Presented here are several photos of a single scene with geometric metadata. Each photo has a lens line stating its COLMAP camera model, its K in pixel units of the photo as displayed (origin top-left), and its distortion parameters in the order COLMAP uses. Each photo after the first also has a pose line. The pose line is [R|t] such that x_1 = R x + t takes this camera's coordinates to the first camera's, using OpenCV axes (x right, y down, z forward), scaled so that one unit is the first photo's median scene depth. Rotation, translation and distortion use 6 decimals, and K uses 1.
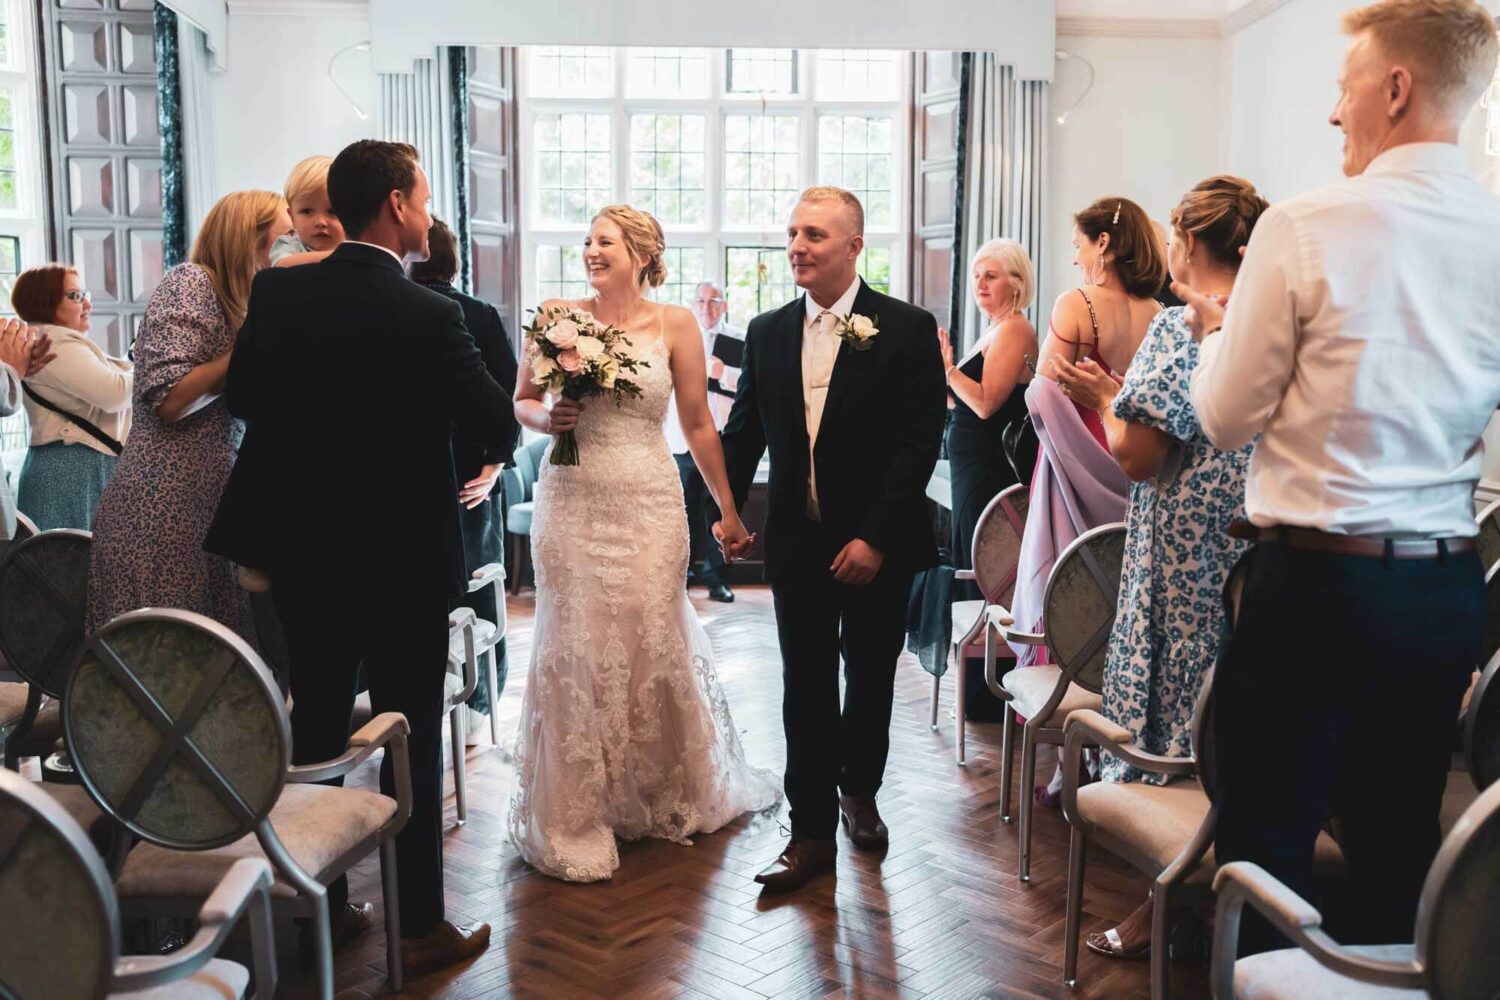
lens RADIAL K [[1648.9, 0, 750.0], [0, 1648.9, 500.0], [0, 0, 1]] dist [-0.074531, 0.008437]
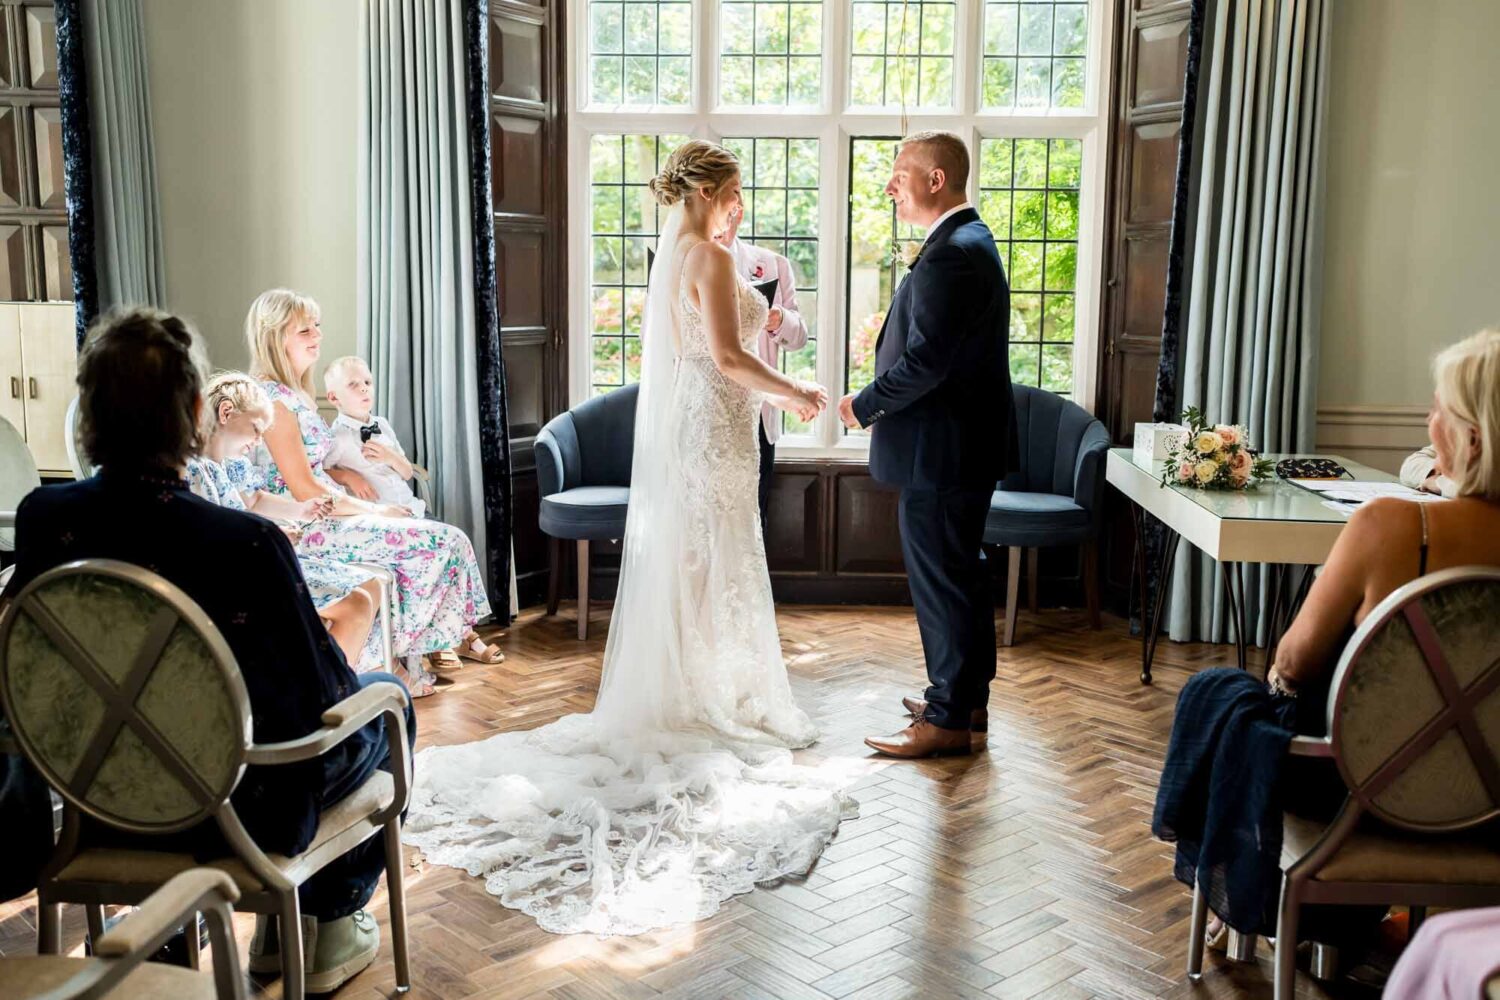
lens RADIAL K [[1505.6, 0, 750.0], [0, 1505.6, 500.0], [0, 0, 1]] dist [0.002328, 0.009232]
pose [[0.995997, 0.020796, -0.086933, 0.001854], [-0.016327, 0.998524, 0.051810, -0.029789], [0.087882, -0.050183, 0.994866, 0.342231]]
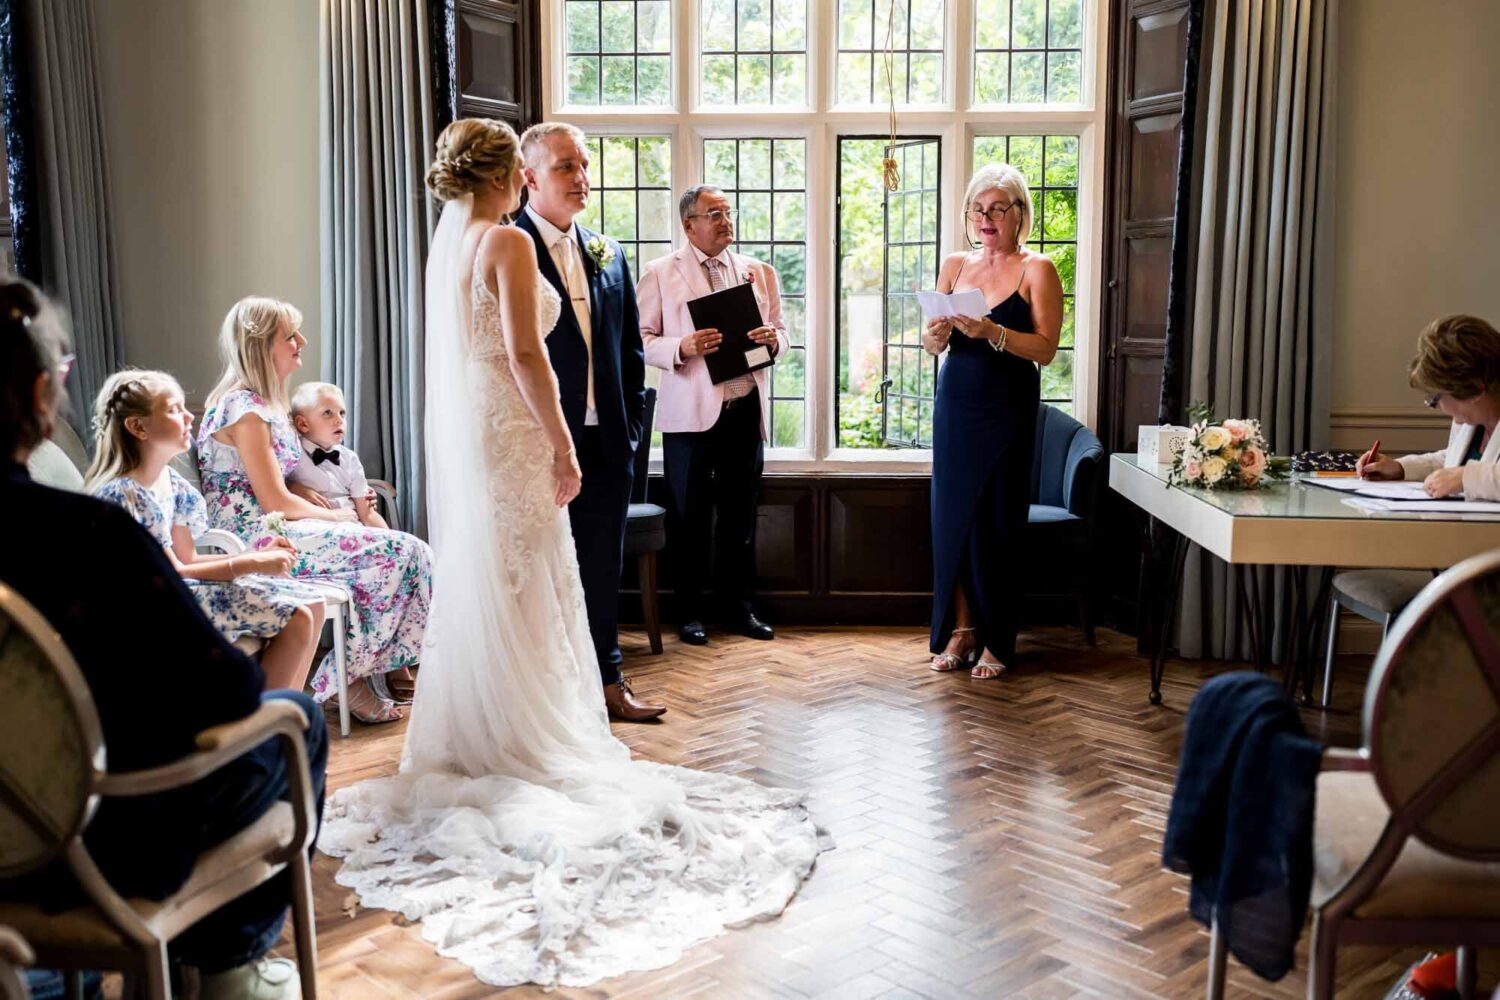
lens RADIAL K [[1481.0, 0, 762.7], [0, 1481.0, 497.3], [0, 0, 1]] dist [0.007178, 0.023674]
pose [[0.995993, 0.007443, -0.089122, 0.010554], [-0.005156, 0.999652, 0.025869, -0.019147], [0.089283, -0.025306, 0.995685, 0.384365]]
